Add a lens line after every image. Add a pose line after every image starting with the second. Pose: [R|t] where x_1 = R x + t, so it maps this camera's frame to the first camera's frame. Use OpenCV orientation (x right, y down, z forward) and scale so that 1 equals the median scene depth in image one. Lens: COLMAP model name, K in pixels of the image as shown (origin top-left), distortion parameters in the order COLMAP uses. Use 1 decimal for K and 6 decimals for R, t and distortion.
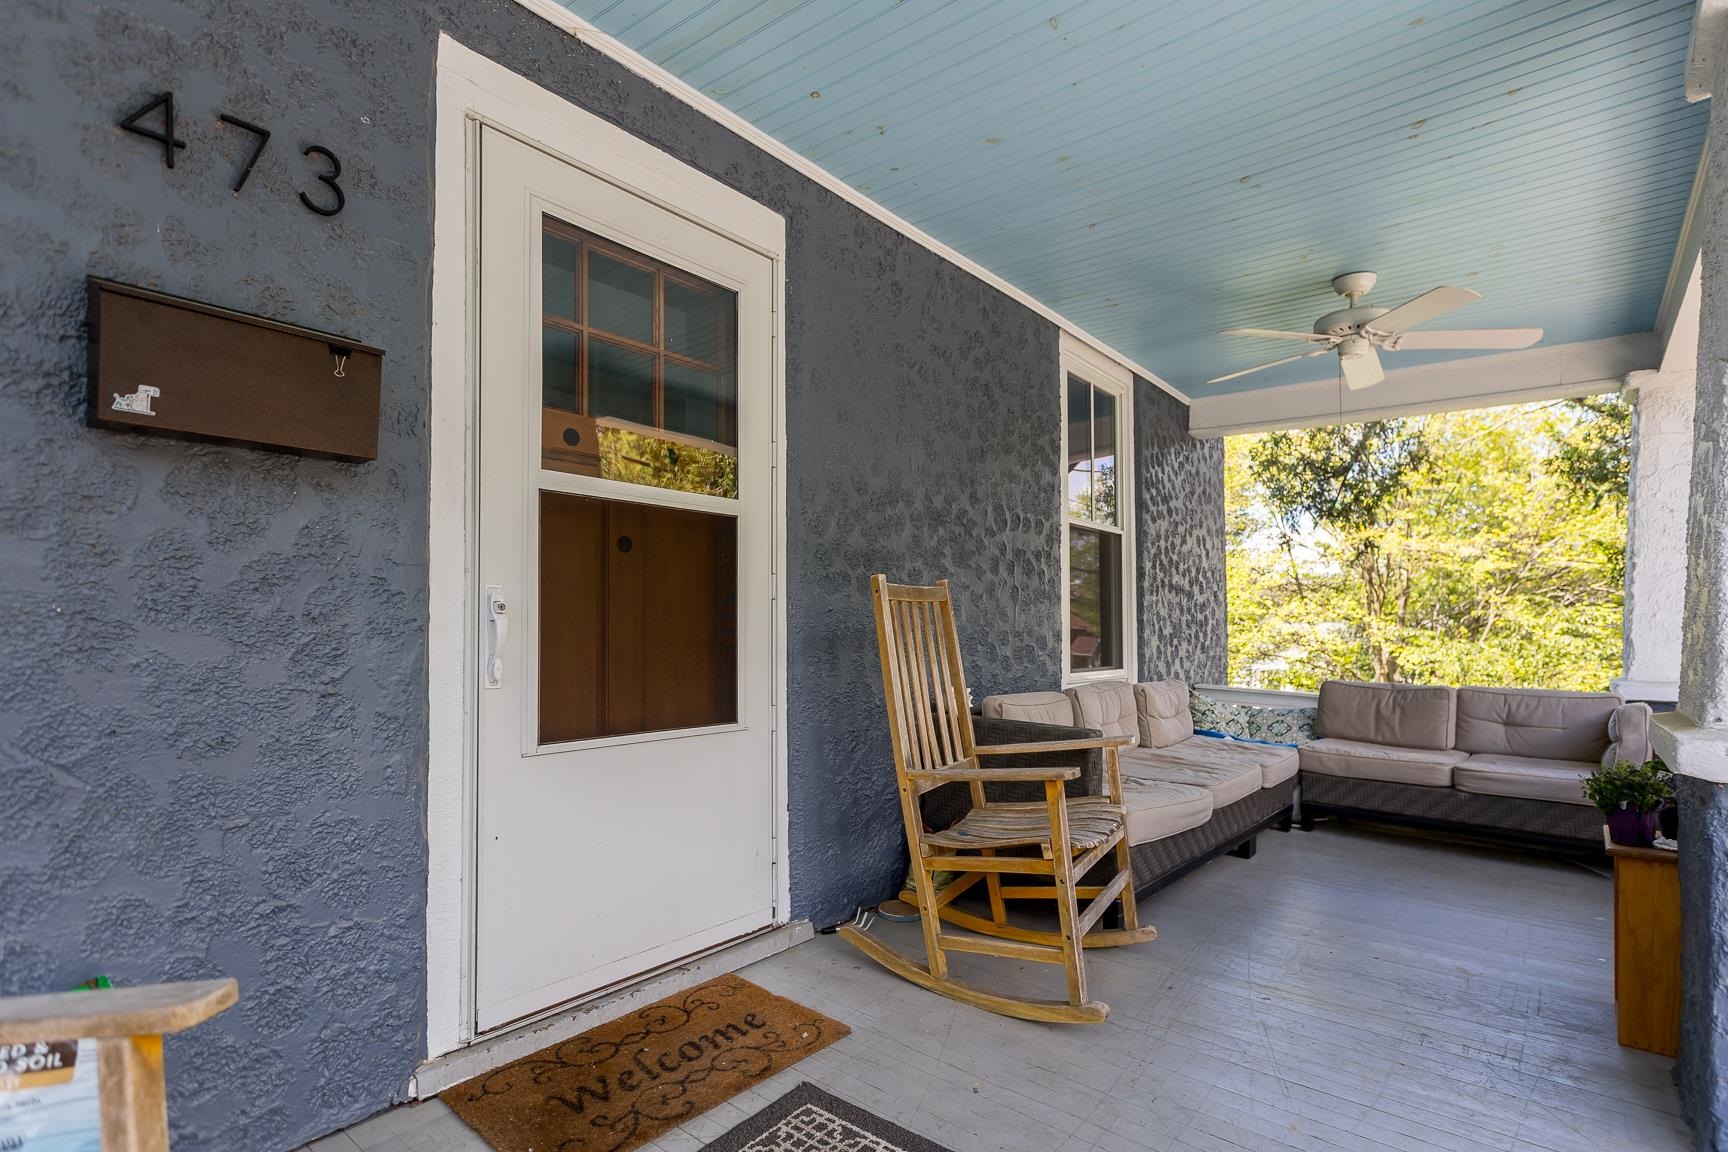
lens RADIAL K [[835.3, 0, 872.9], [0, 835.3, 615.4], [0, 0, 1]] dist [0.008806, -0.000345]
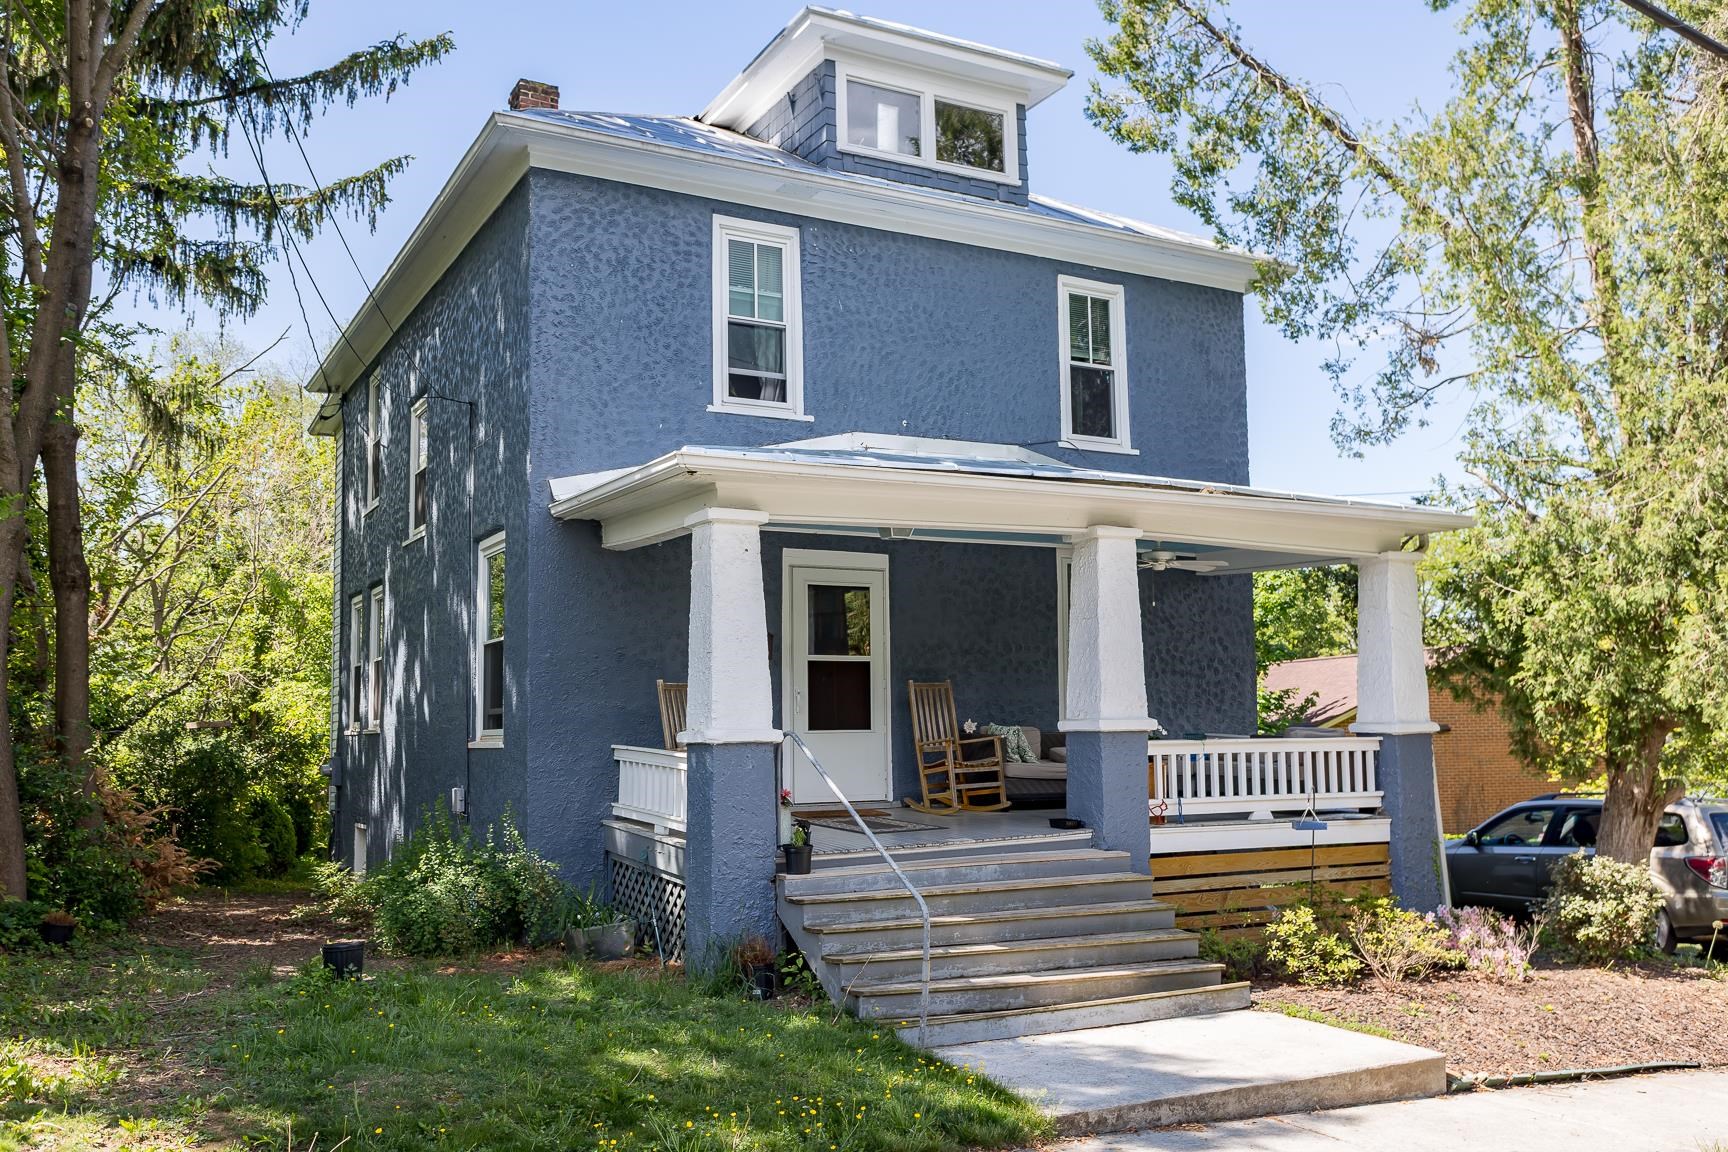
lens RADIAL K [[1475.2, 0, 863.7], [0, 1475.2, 575.3], [0, 0, 1]] dist [0.000846, 0.000035]
pose [[0.924975, -0.045946, -0.377240, 1.726240], [0.015369, 0.996375, -0.083670, 0.016606], [0.379717, 0.071595, 0.922328, -3.701340]]
